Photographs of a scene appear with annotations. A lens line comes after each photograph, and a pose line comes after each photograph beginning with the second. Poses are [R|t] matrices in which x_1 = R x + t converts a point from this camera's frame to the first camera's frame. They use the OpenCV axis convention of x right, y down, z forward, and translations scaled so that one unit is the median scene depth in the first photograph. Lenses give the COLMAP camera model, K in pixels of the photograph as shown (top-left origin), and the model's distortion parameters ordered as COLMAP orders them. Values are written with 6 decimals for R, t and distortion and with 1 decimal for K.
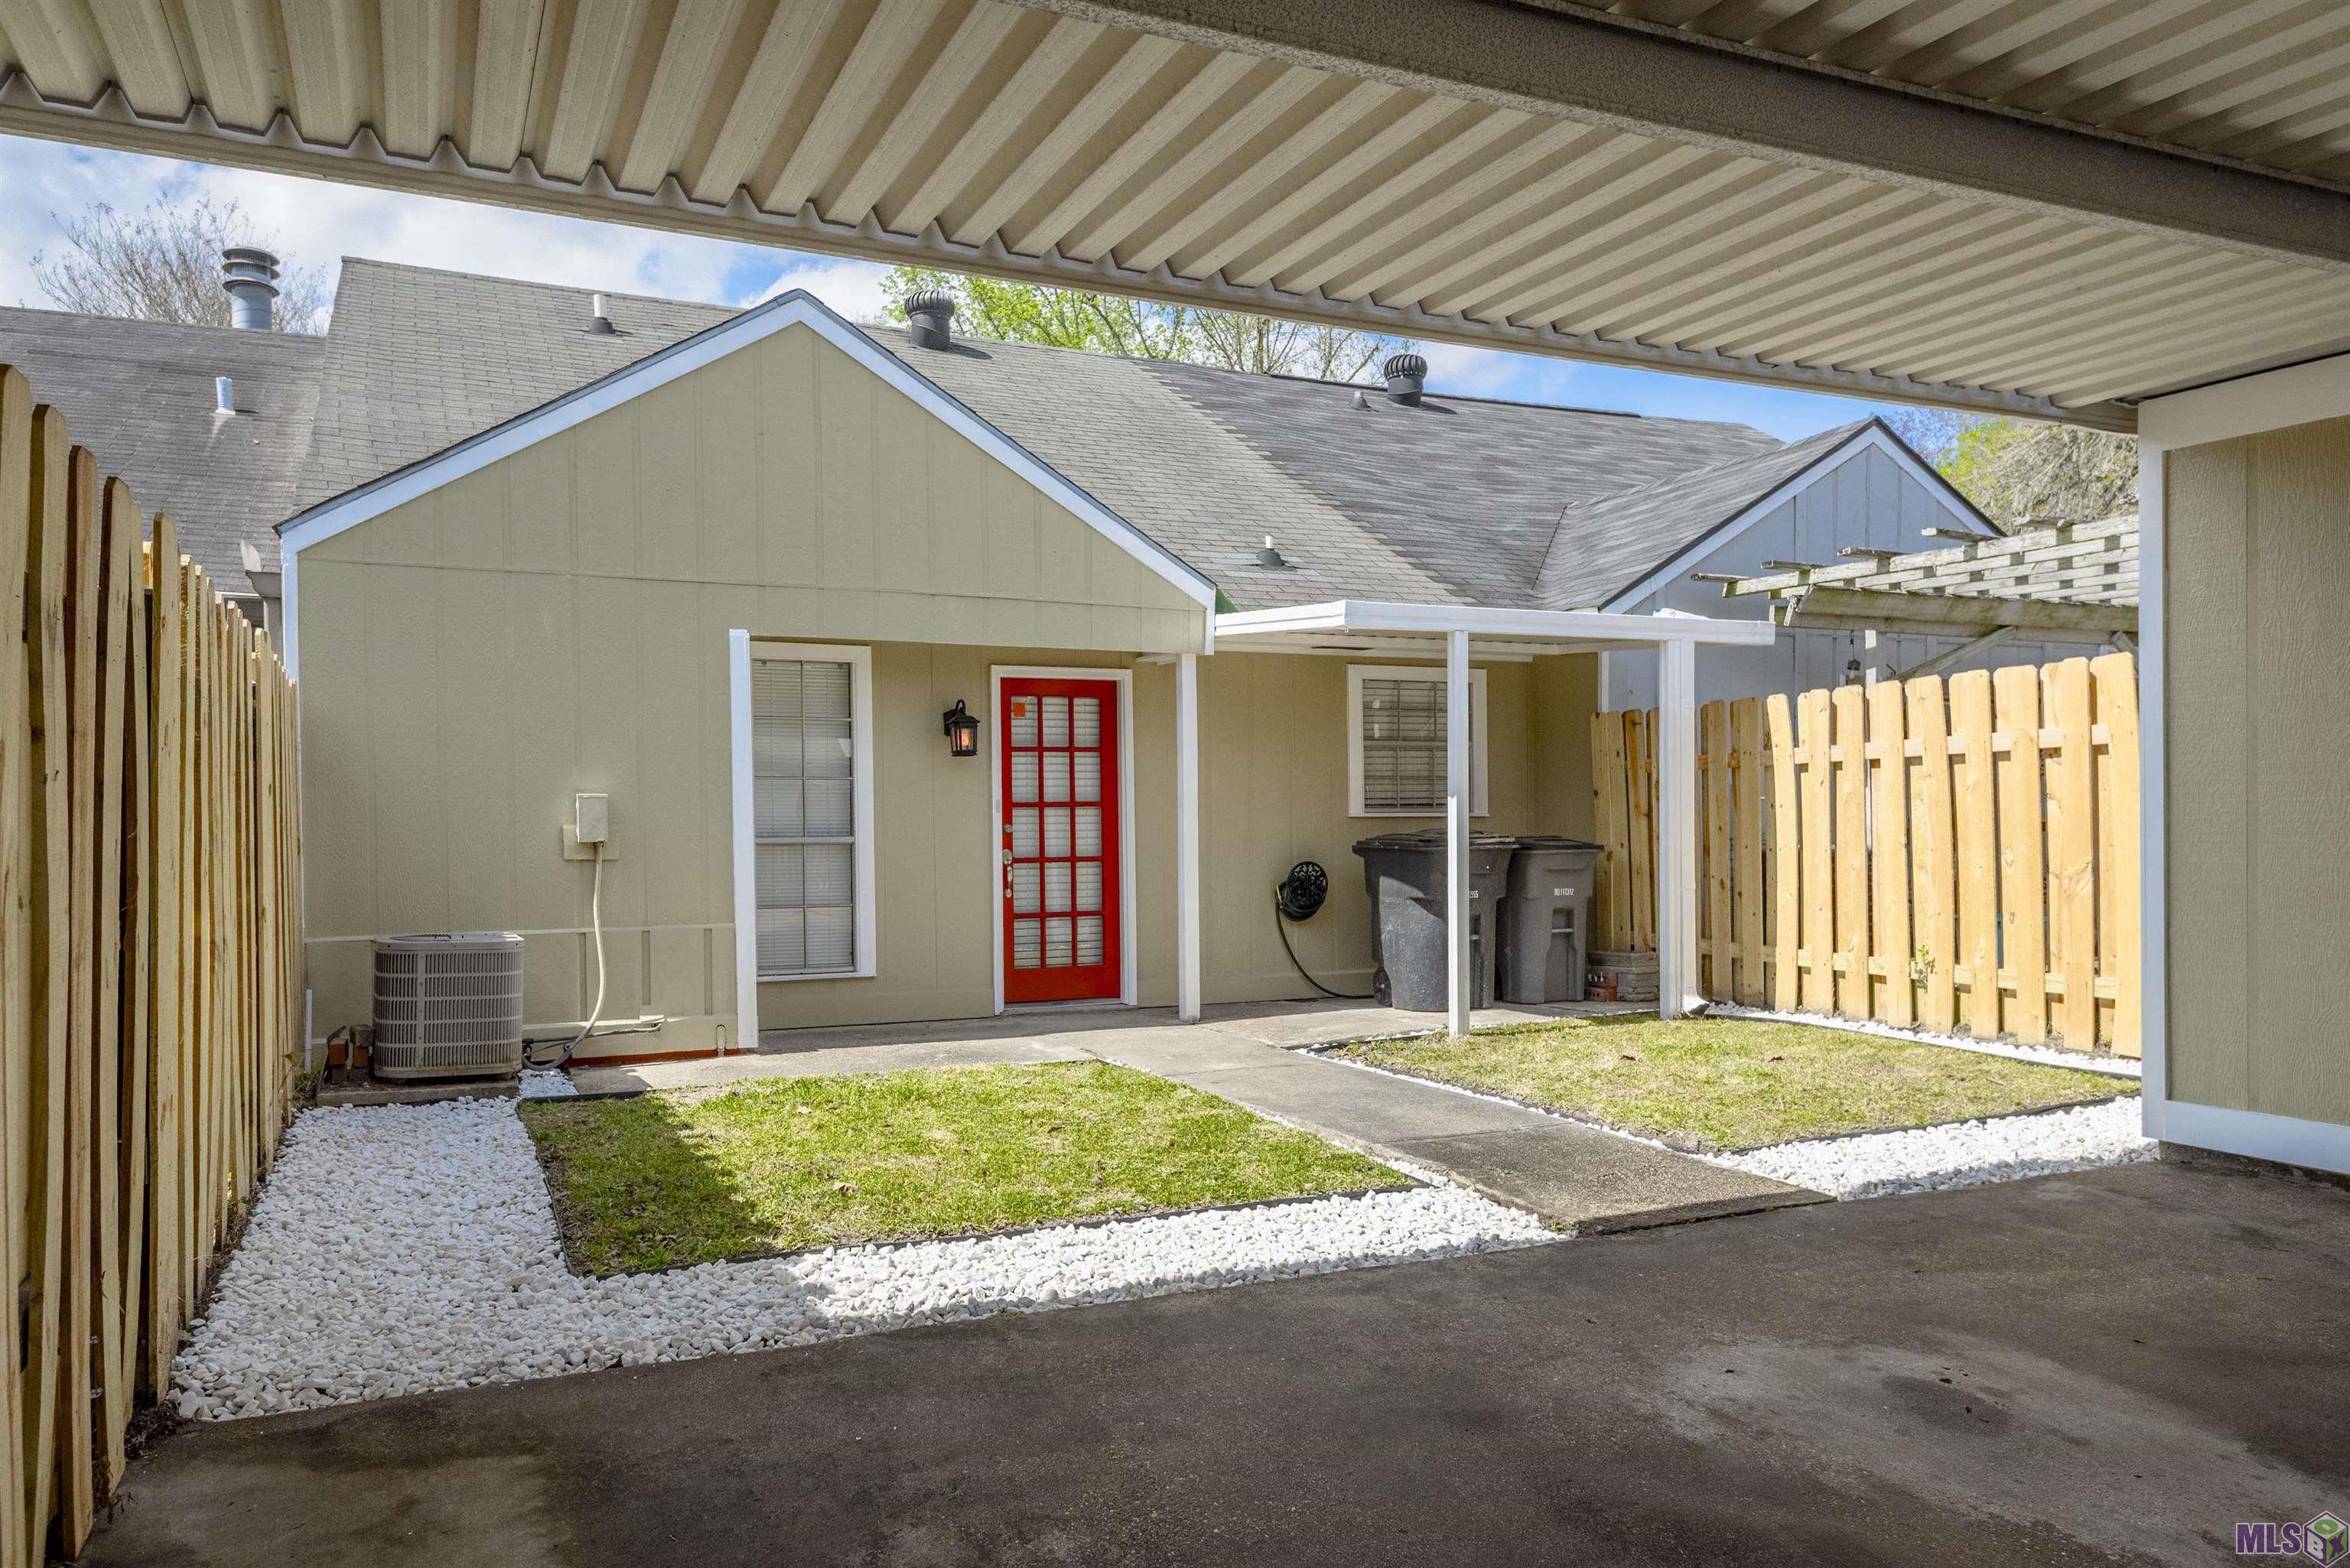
lens RADIAL K [[1594.3, 0, 1174.3], [0, 1594.3, 792.4], [0, 0, 1]] dist [-0.006196, -0.001595]
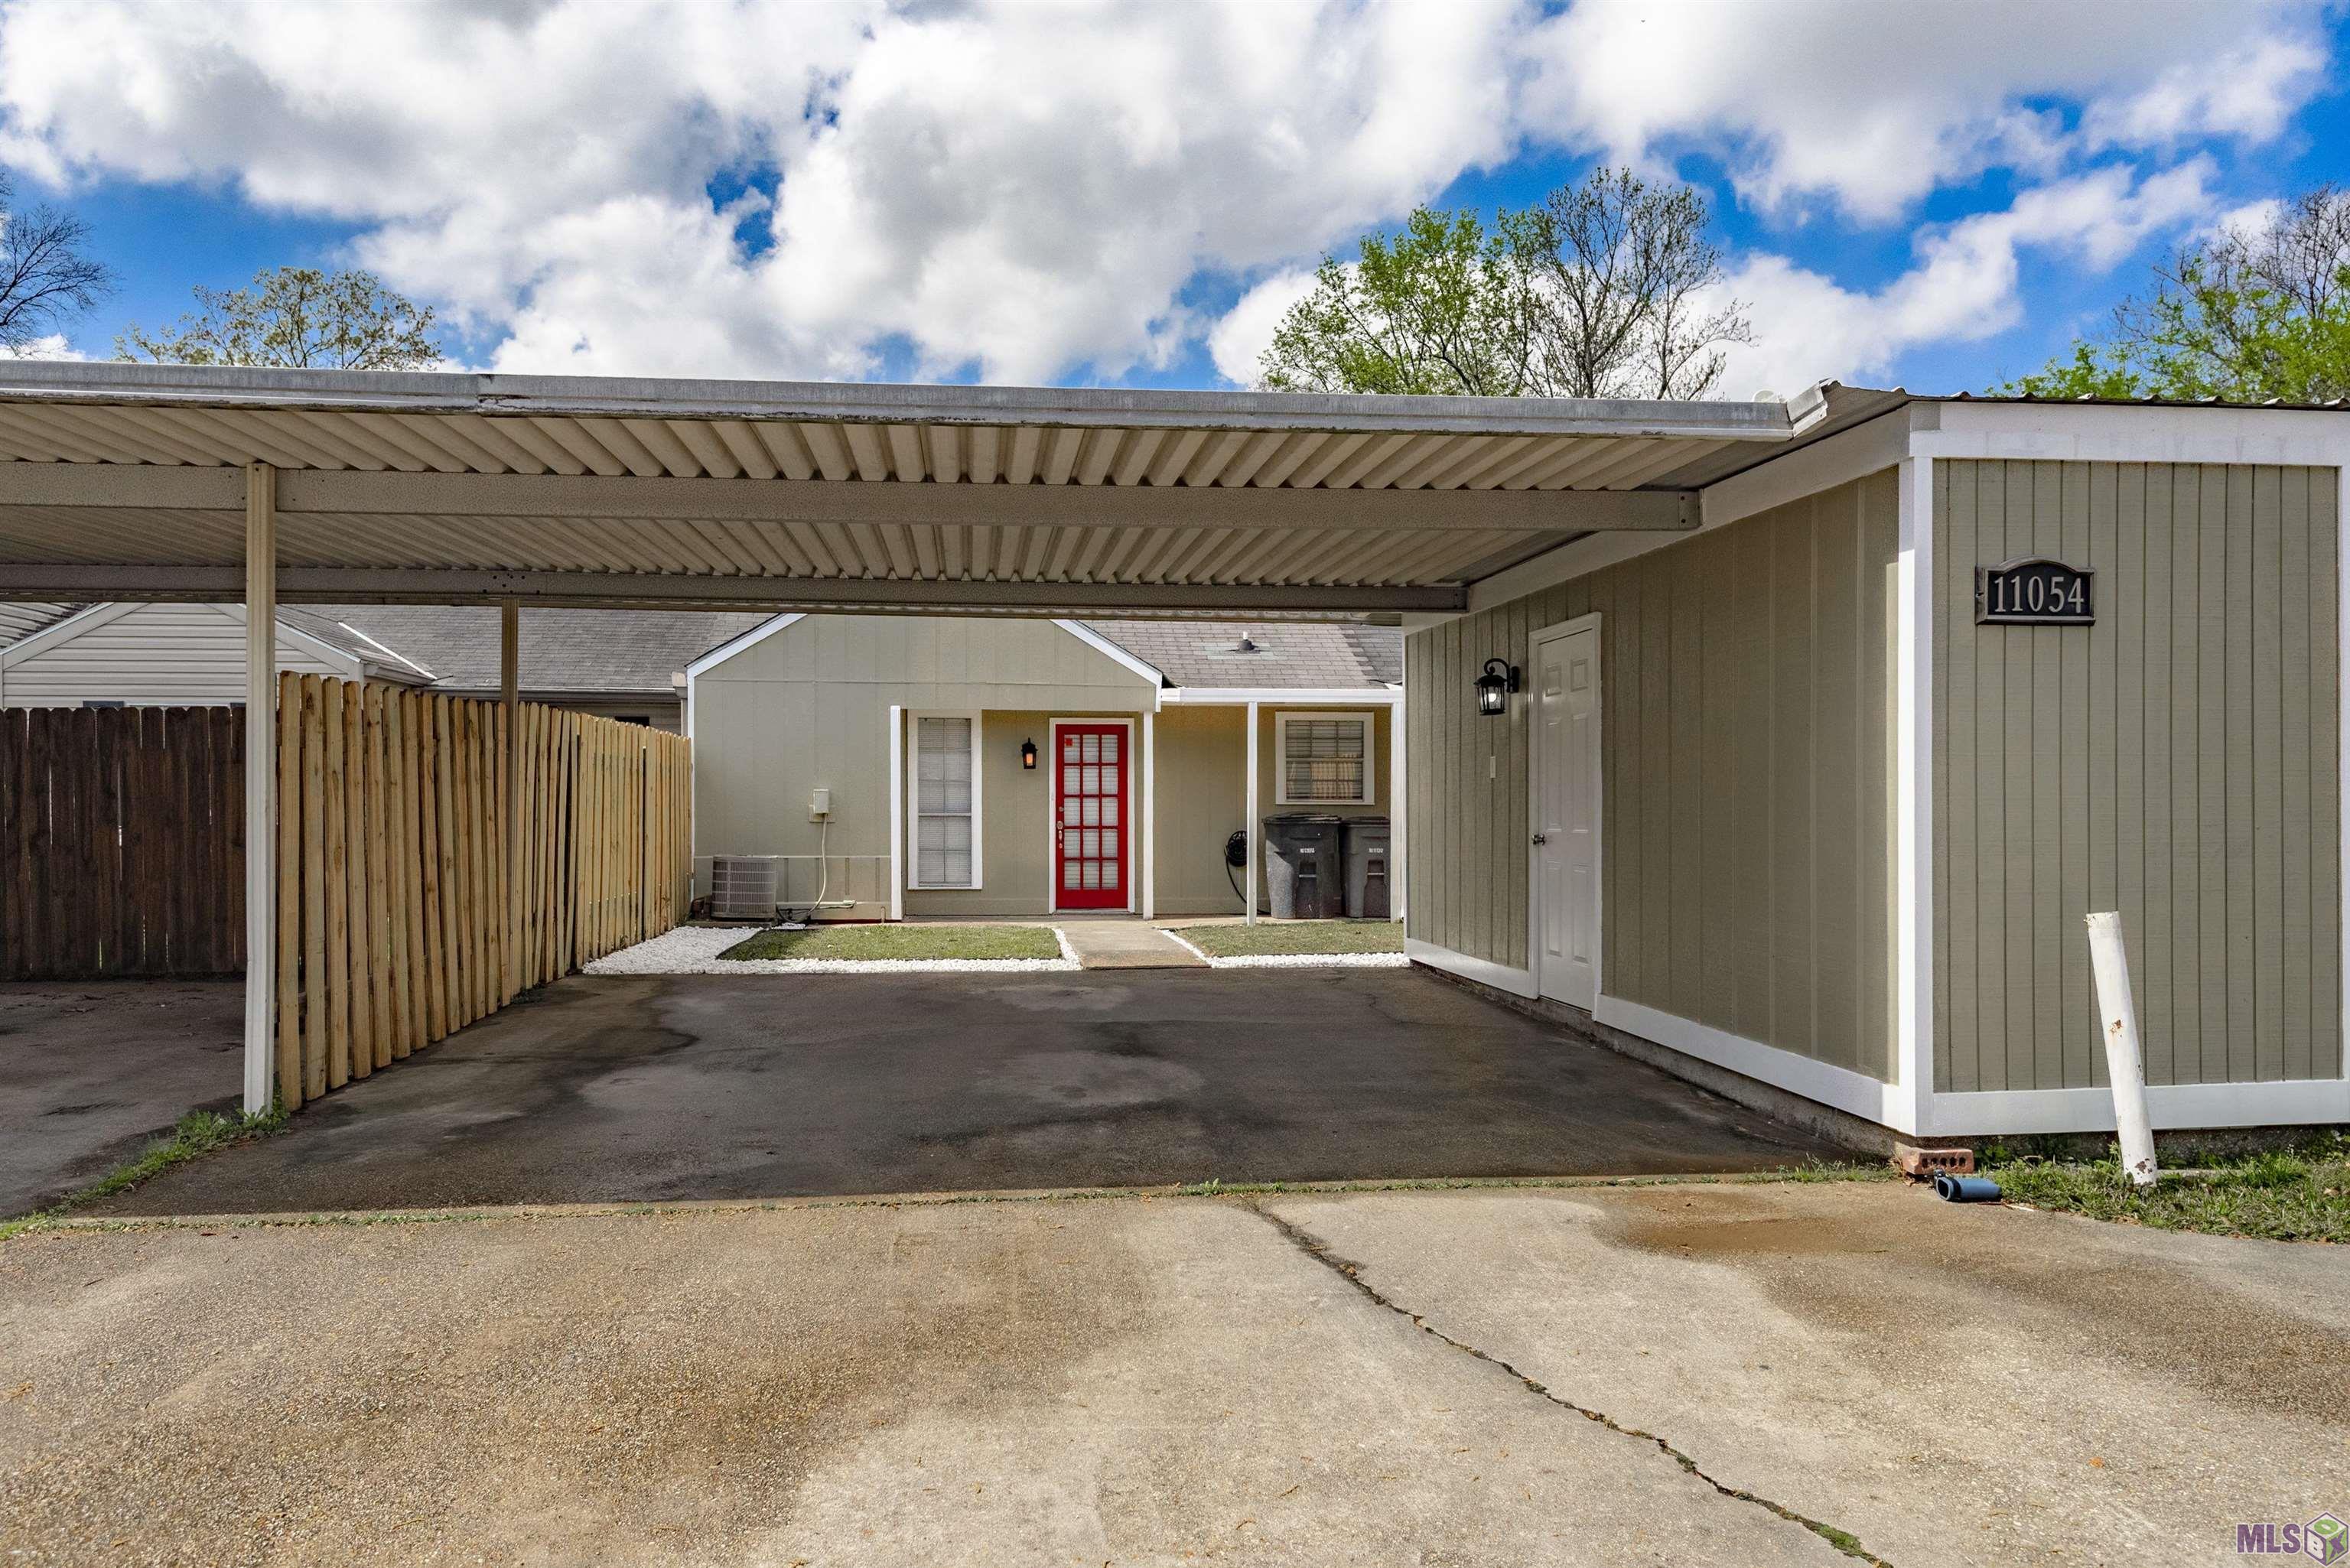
lens RADIAL K [[1594.3, 0, 1172.5], [0, 1594.3, 783.1], [0, 0, 1]] dist [-0.006196, -0.001595]
pose [[0.948601, 0.003068, -0.316461, 0.570344], [-0.003383, 0.999994, -0.000447, -0.006585], [0.316458, 0.001495, 0.948605, -0.637354]]
